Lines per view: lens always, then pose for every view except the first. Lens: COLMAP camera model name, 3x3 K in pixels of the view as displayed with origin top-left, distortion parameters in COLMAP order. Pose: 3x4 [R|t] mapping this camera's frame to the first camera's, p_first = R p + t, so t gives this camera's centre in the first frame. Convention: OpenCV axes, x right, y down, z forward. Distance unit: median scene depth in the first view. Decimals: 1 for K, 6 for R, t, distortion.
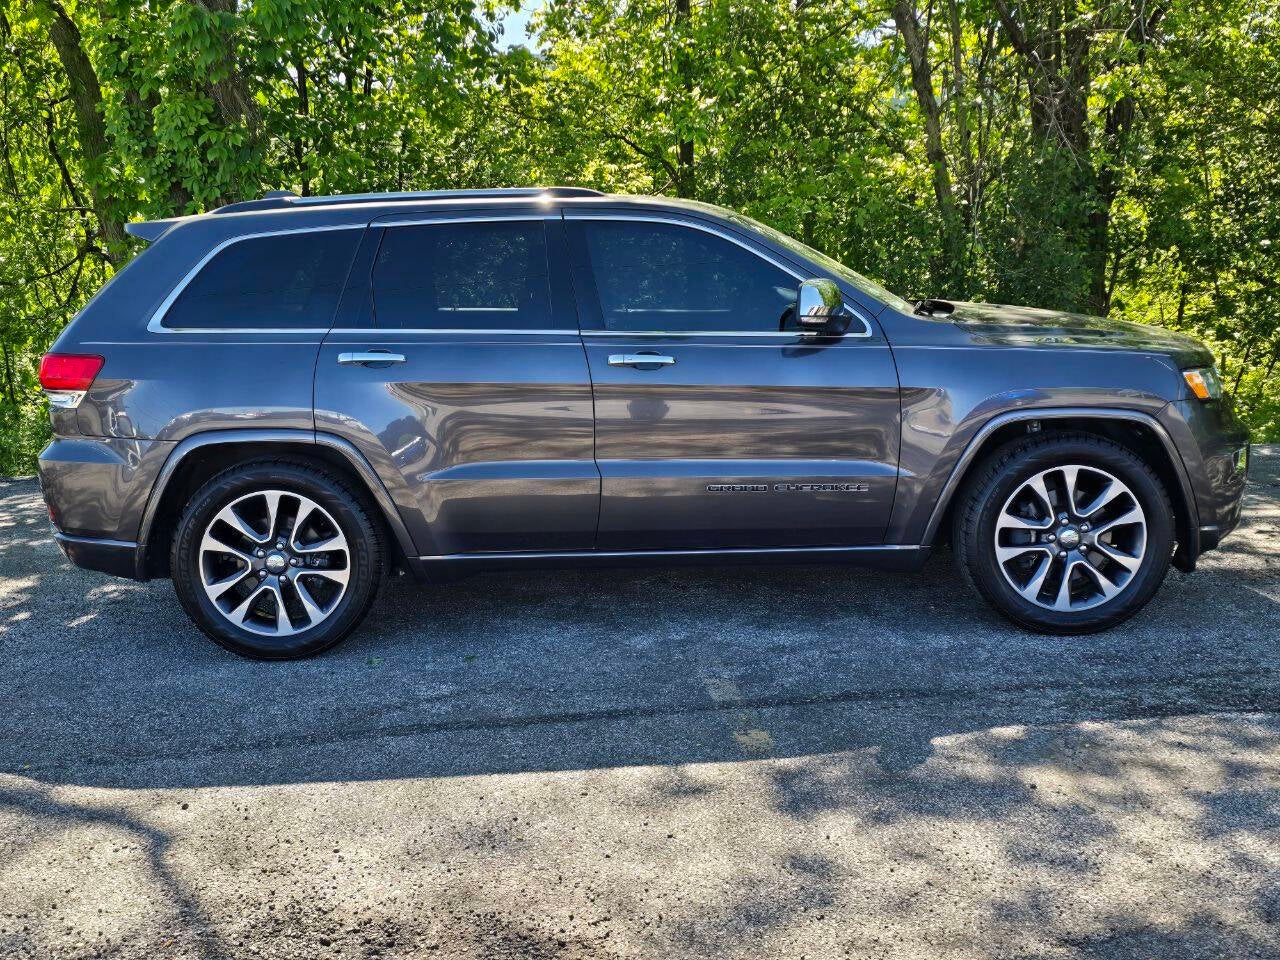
lens RADIAL K [[1400.1, 0, 640.0], [0, 1400.1, 480.0], [0, 0, 1]] dist [0.113431, -0.202087]
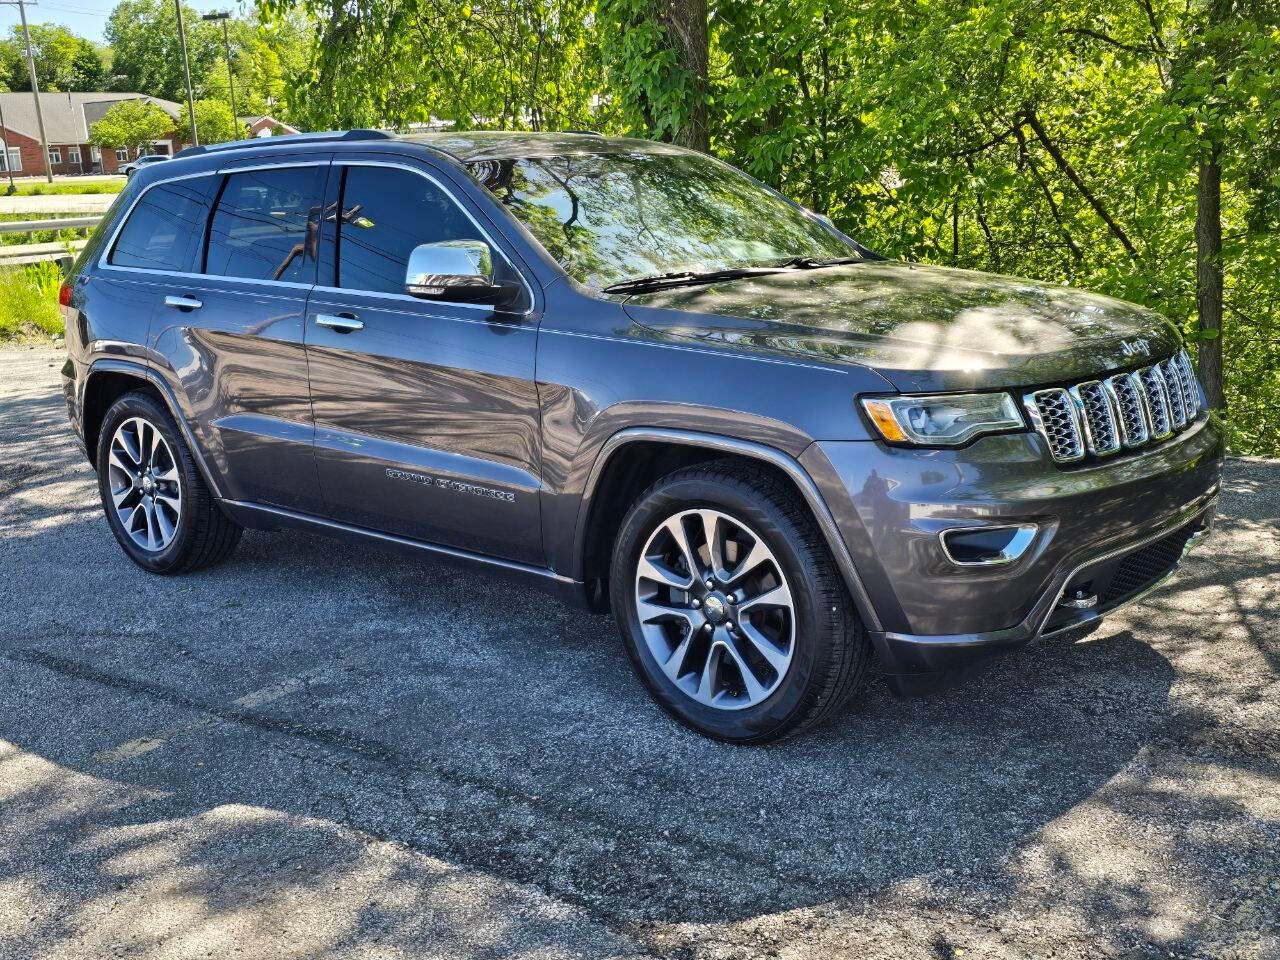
lens RADIAL K [[1356.3, 0, 637.8], [0, 1356.3, 478.1], [0, 0, 1]] dist [0.114913, -0.188914]
pose [[0.746426, 0.142803, -0.649965, 0.723353], [-0.099616, 0.989676, 0.103041, -0.094263], [0.657970, -0.012166, 0.752946, 0.445791]]
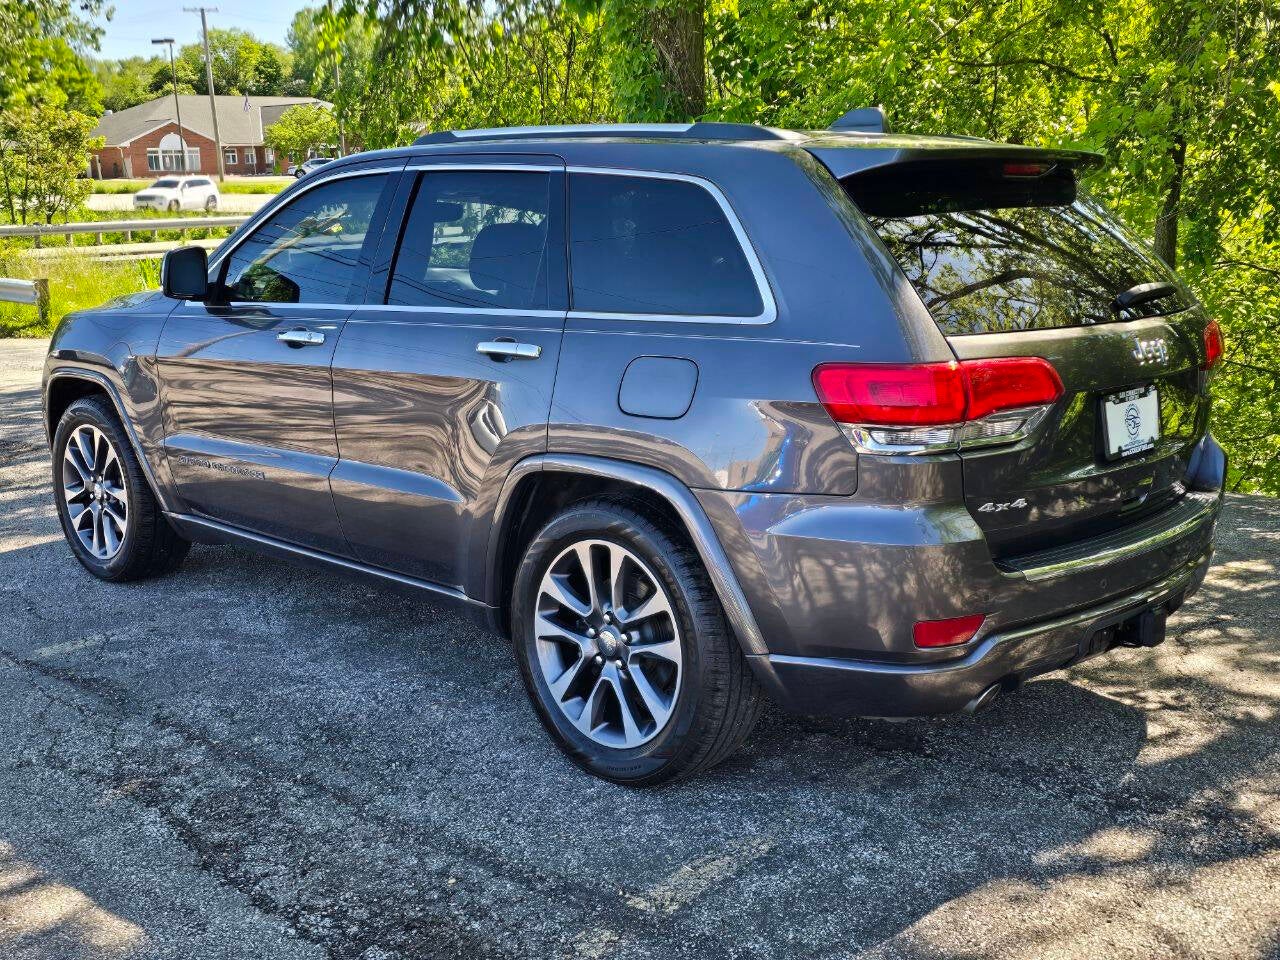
lens RADIAL K [[1357.2, 0, 644.7], [0, 1357.2, 483.7], [0, 0, 1]] dist [0.102787, -0.144550]
pose [[0.666242, 0.172796, -0.725440, 0.962780], [-0.131799, 0.984755, 0.113519, -0.126691], [0.733996, 0.019981, 0.678860, 0.563384]]
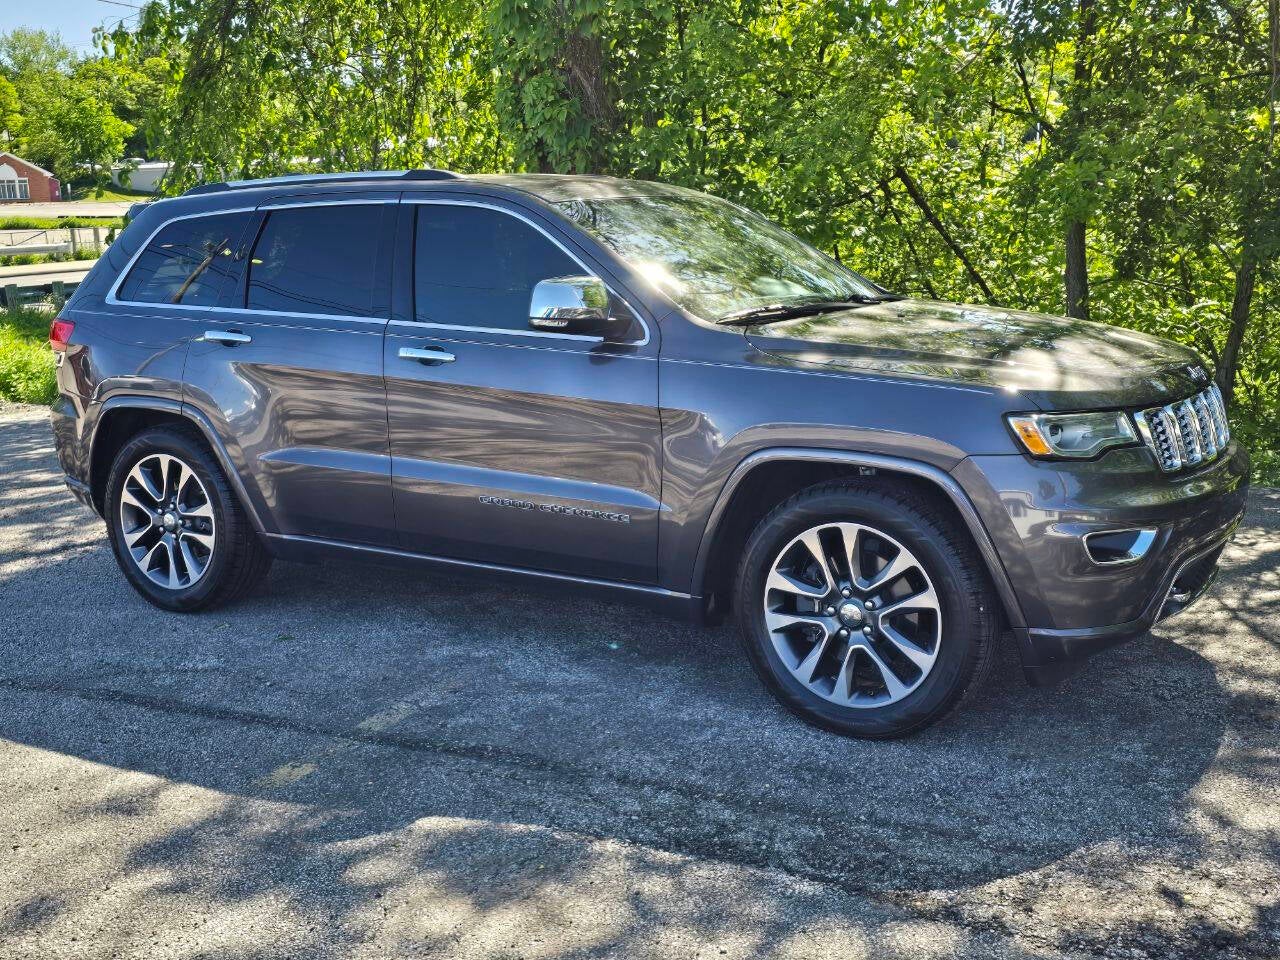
lens RADIAL K [[1360.5, 0, 633.1], [0, 1360.5, 485.5], [0, 0, 1]] dist [0.102832, -0.145780]
pose [[0.846888, 0.110706, -0.520120, 0.591130], [-0.093982, 0.993853, 0.058512, -0.063899], [0.523400, -0.000671, 0.852087, 0.285685]]
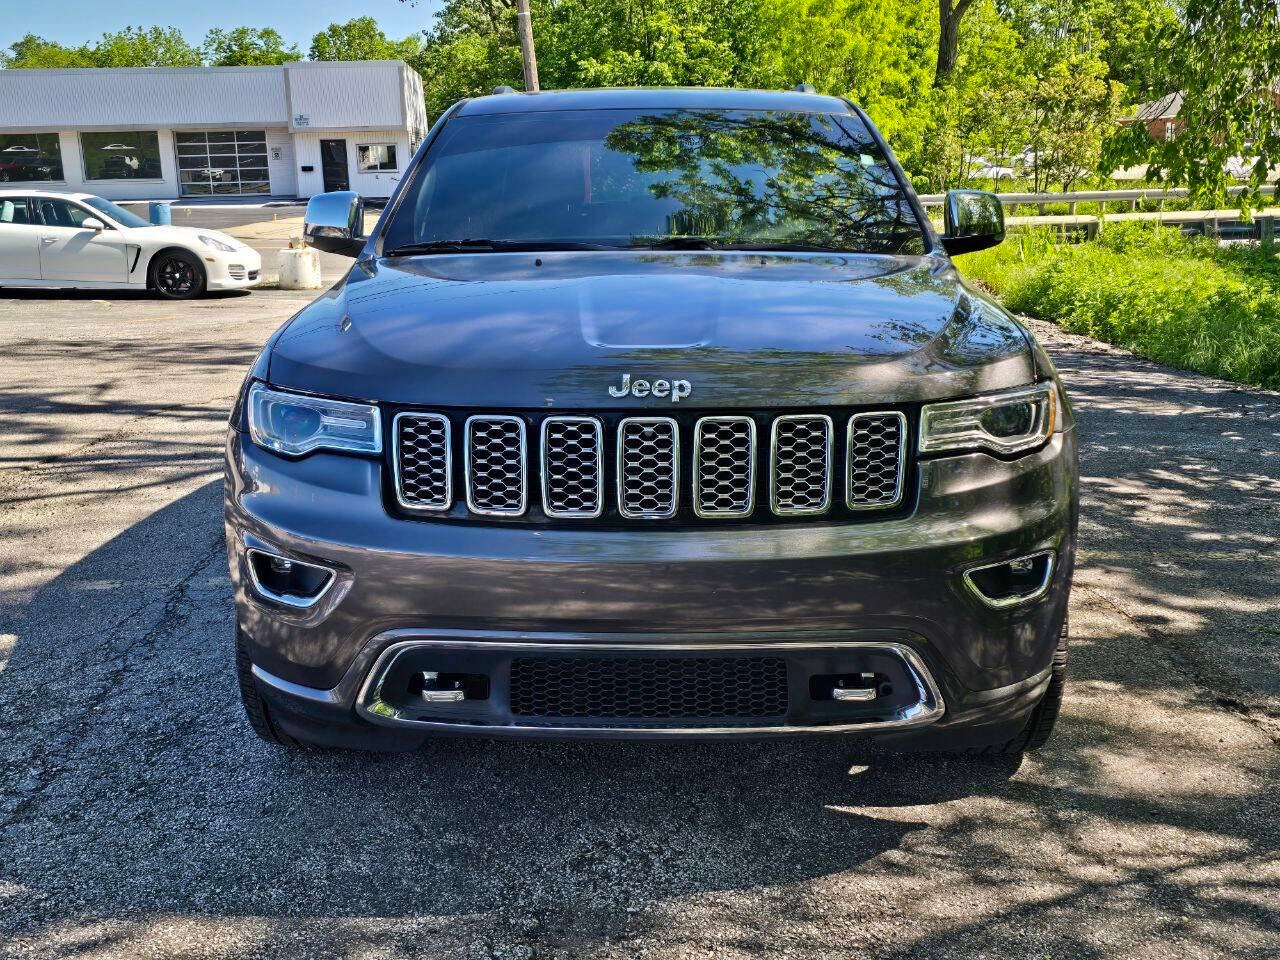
lens RADIAL K [[1357.2, 0, 644.7], [0, 1357.2, 483.7], [0, 0, 1]] dist [0.102787, -0.144550]
pose [[-0.017632, 0.247738, -0.968667, 0.935374], [-0.167566, 0.954383, 0.247135, -0.203171], [0.985703, 0.166673, 0.024685, 1.147553]]
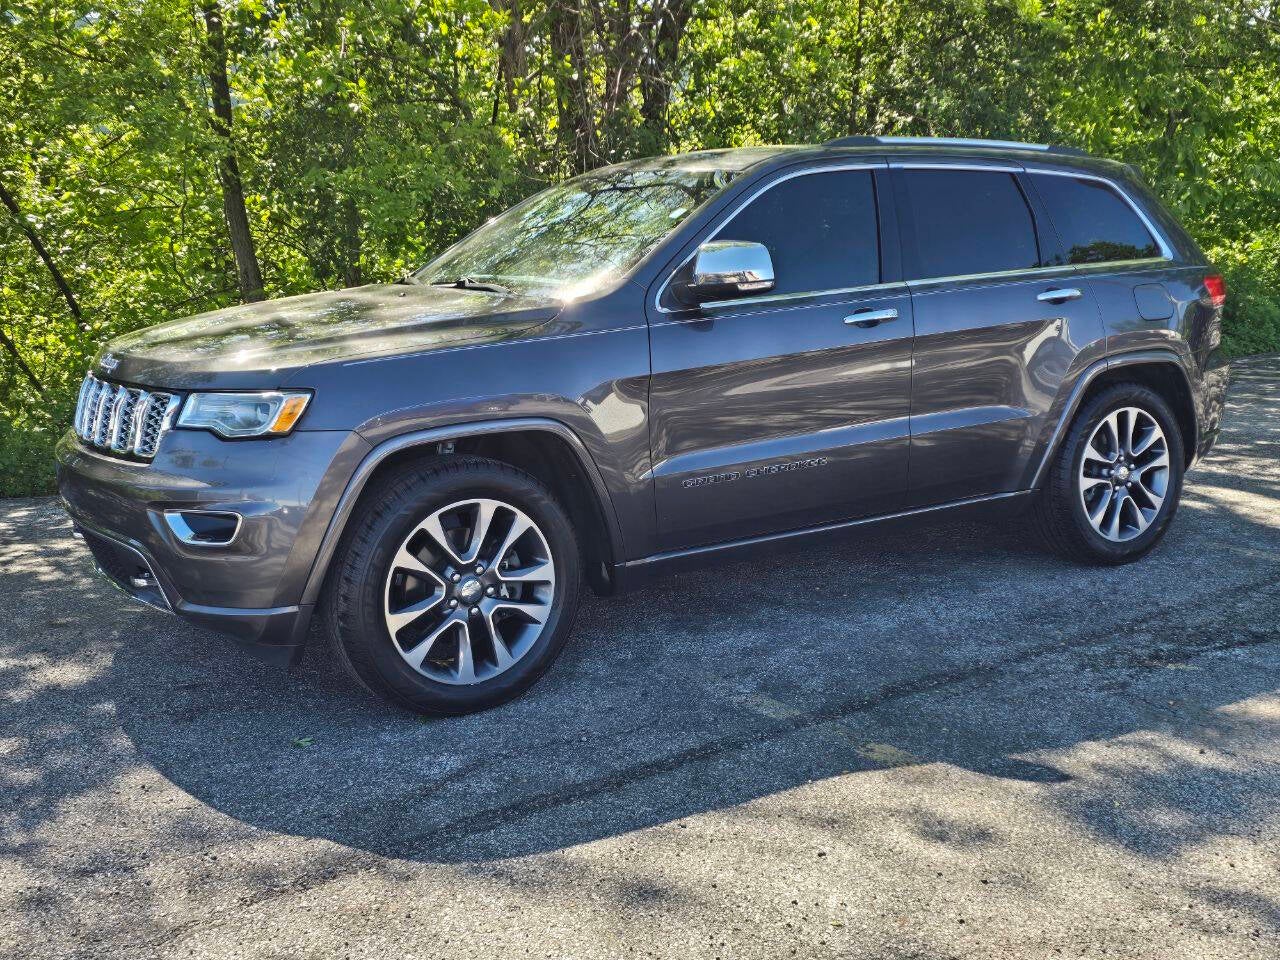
lens RADIAL K [[1398.6, 0, 638.0], [0, 1398.6, 489.1], [0, 0, 1]] dist [0.143951, -0.339119]
pose [[0.866983, -0.078755, 0.492076, -0.402868], [0.076589, 0.996760, 0.024585, -0.012855], [-0.492417, 0.016373, 0.870205, 0.240874]]
